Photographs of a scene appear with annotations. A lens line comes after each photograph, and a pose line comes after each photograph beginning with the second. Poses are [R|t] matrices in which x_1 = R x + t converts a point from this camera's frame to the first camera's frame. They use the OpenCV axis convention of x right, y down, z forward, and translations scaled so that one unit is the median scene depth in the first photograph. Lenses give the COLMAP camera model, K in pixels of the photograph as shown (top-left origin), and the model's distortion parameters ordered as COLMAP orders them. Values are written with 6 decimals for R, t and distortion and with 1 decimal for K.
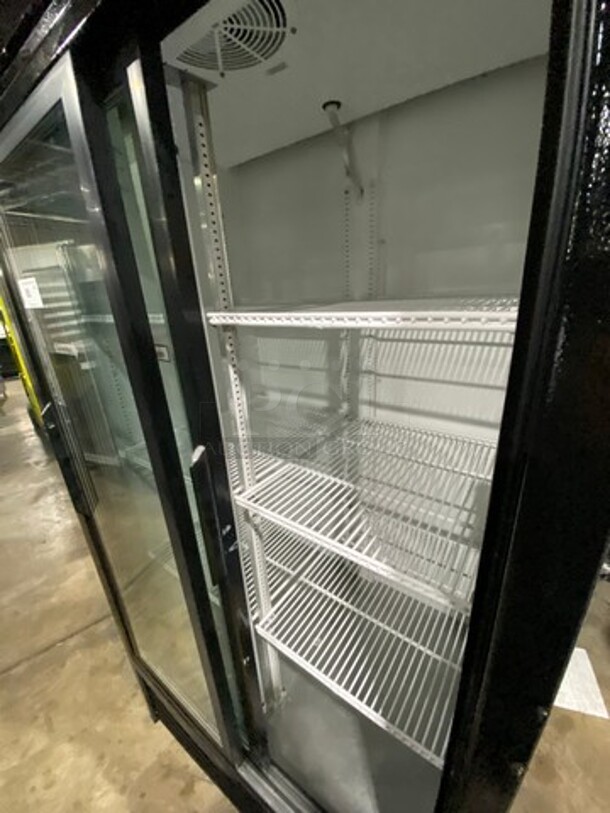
lens RADIAL K [[328.2, 0, 305.0], [0, 328.2, 406.5], [0, 0, 1]] dist [-0.014639, -0.000062]
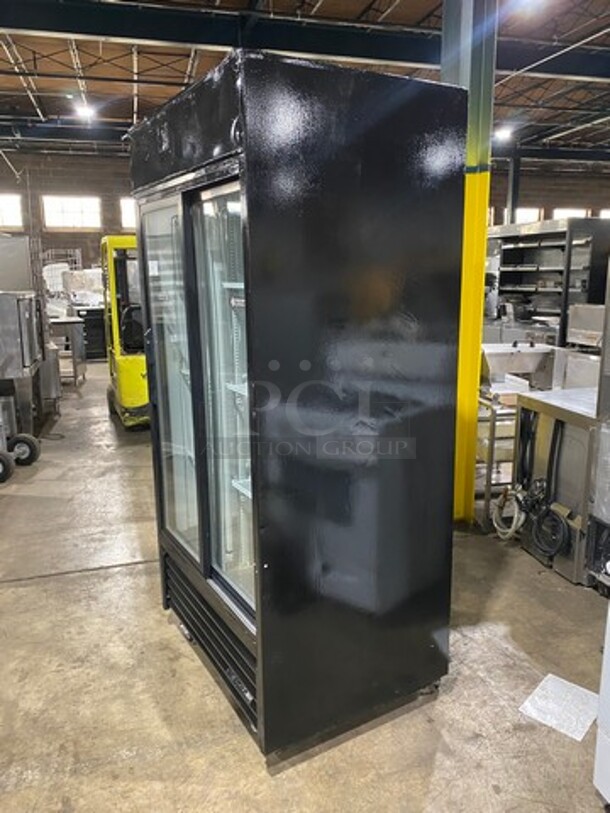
lens RADIAL K [[594.9, 0, 308.6], [0, 594.9, 403.9], [0, 0, 1]] dist [0.010959, -0.002057]
pose [[0.925274, 0.124390, -0.358322, 0.322154], [-0.163344, 0.983284, -0.080451, 0.135951], [0.342325, 0.132969, 0.930125, -0.437988]]
